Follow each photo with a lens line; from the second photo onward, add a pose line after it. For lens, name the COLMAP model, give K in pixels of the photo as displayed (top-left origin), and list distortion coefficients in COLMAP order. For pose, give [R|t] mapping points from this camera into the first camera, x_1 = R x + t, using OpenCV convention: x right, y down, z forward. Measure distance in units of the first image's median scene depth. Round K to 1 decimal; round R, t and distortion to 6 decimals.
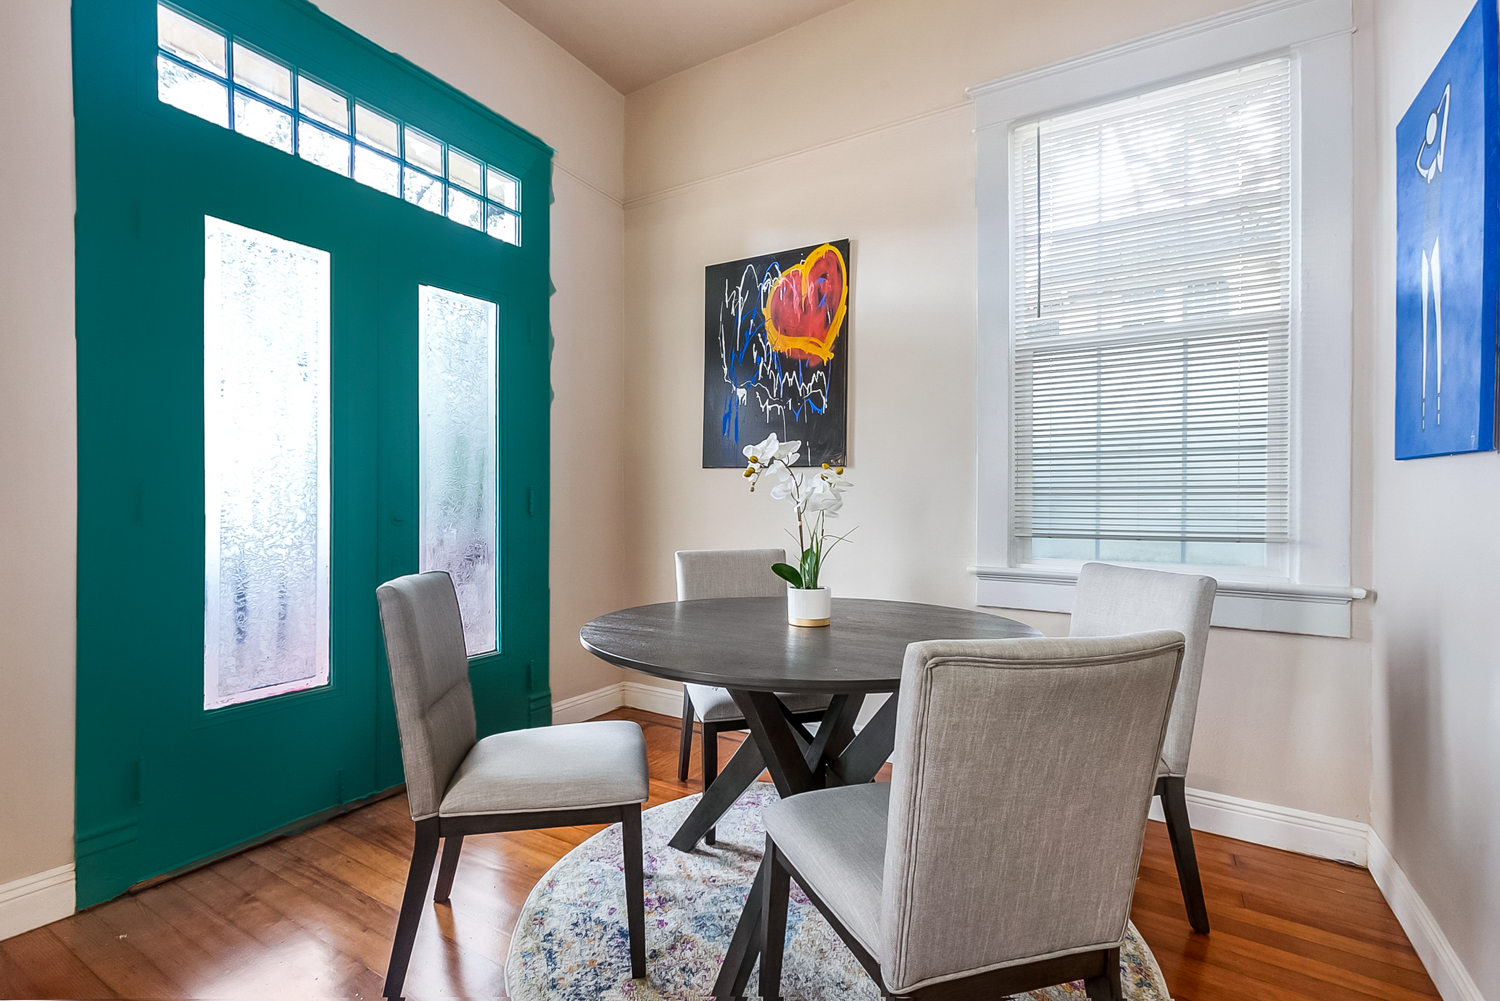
lens RADIAL K [[691.0, 0, 757.1], [0, 691.0, 487.4], [0, 0, 1]] dist [0.001084, 0.000549]
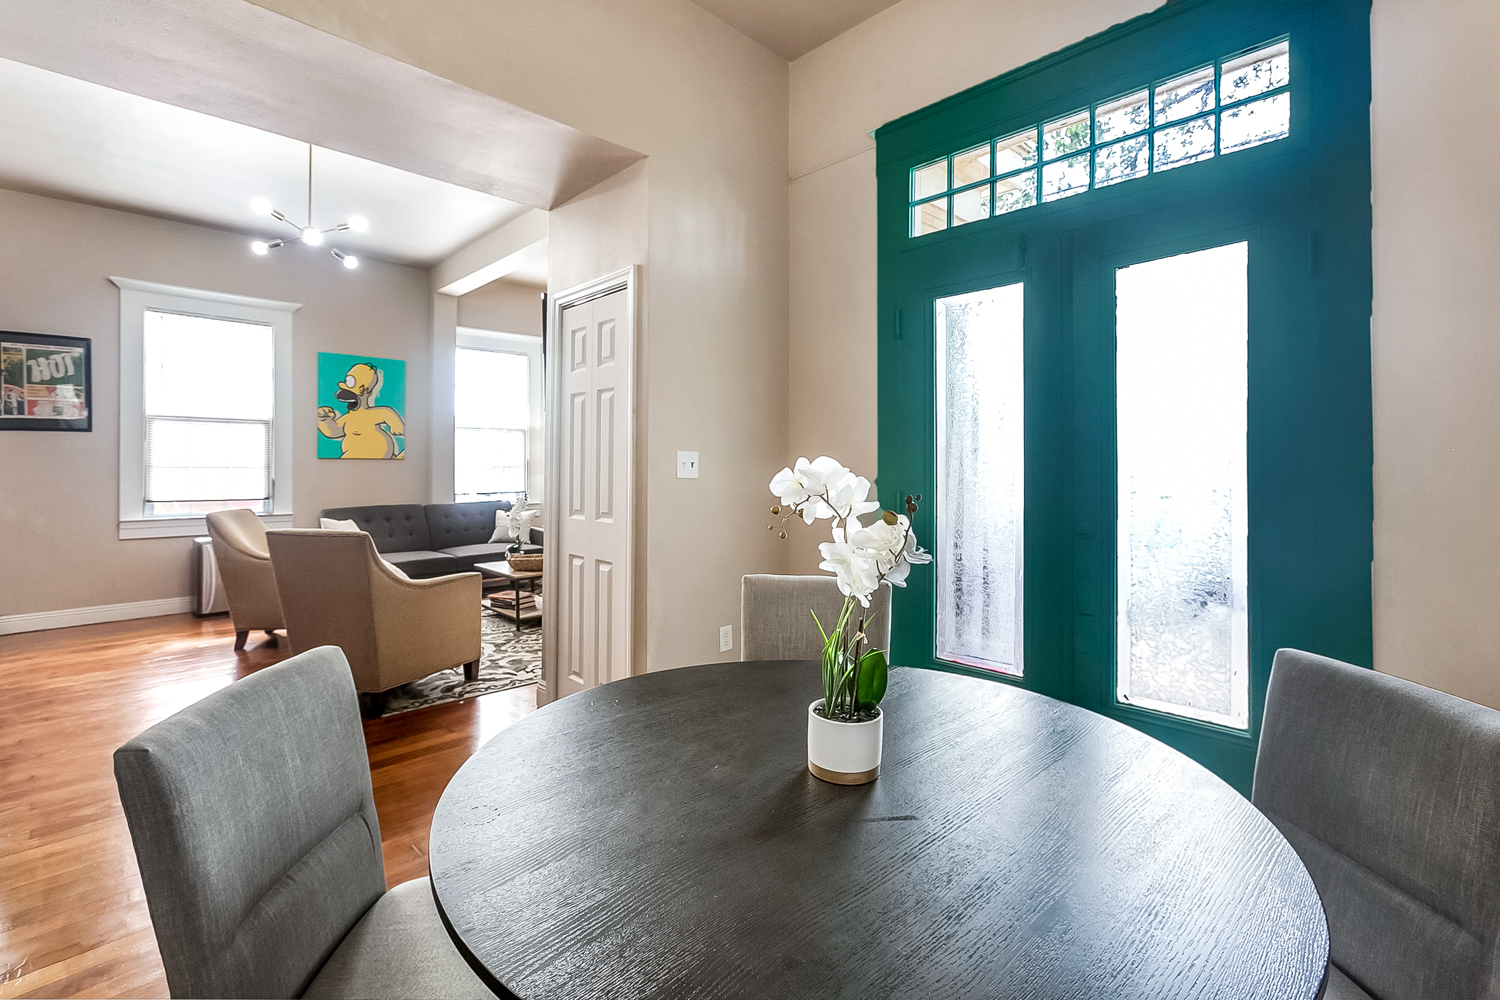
lens RADIAL K [[691.0, 0, 757.1], [0, 691.0, 486.9], [0, 0, 1]] dist [0.001084, 0.000549]
pose [[-0.266873, -0.004133, -0.963723, 0.536691], [-0.012375, 0.999923, -0.000861, -0.009545], [0.963652, 0.011696, -0.266904, 0.873759]]
